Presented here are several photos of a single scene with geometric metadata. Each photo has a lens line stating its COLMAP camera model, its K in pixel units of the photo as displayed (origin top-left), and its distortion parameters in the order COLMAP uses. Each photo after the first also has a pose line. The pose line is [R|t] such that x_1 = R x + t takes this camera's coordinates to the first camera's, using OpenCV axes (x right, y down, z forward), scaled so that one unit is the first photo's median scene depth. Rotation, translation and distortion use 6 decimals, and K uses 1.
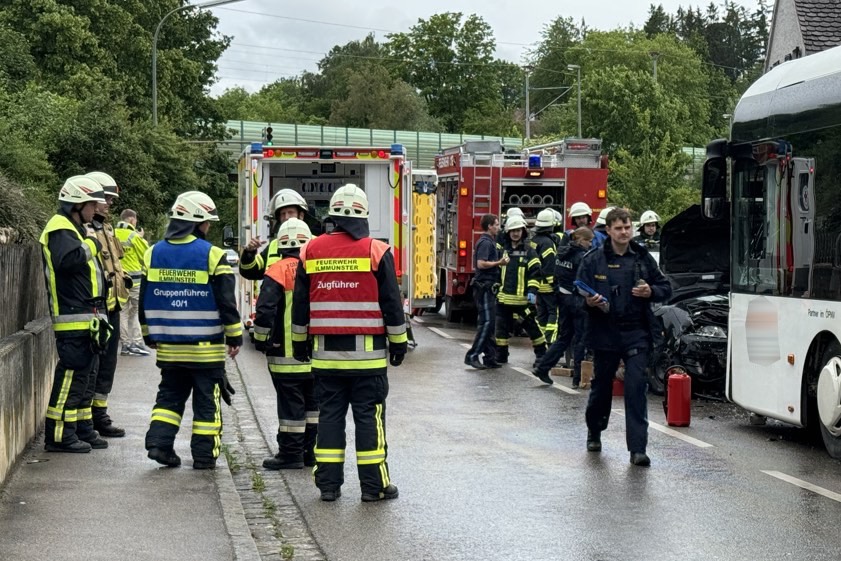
lens RADIAL K [[1531.3, 0, 423.3], [0, 1531.3, 286.0], [0, 0, 1]] dist [0.053018, 0.000000]
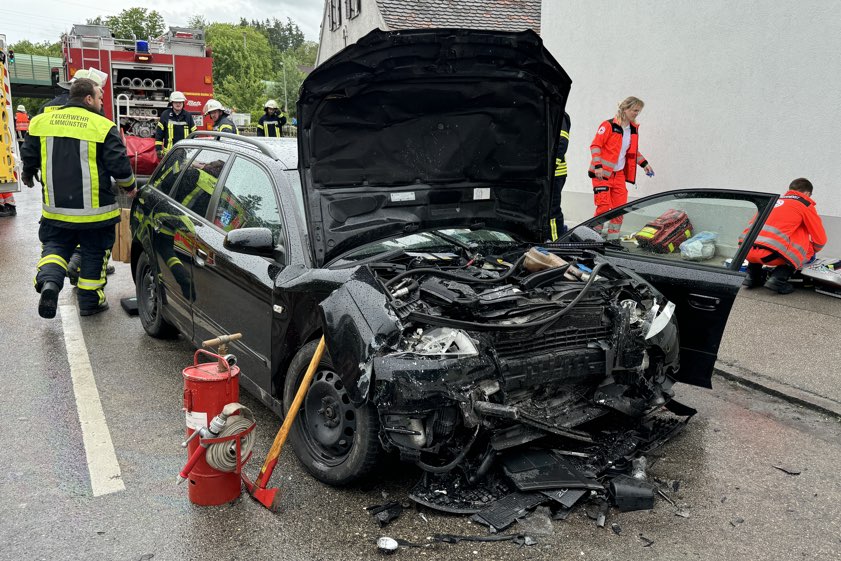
lens RADIAL K [[705.8, 0, 440.5], [0, 705.8, 290.1], [0, 0, 1]] dist [0.095840, -0.073459]
pose [[0.919311, -0.069608, 0.387327, 0.056968], [-0.006904, 0.981228, 0.192726, -0.010331], [-0.393471, -0.179850, 0.901573, 0.413936]]
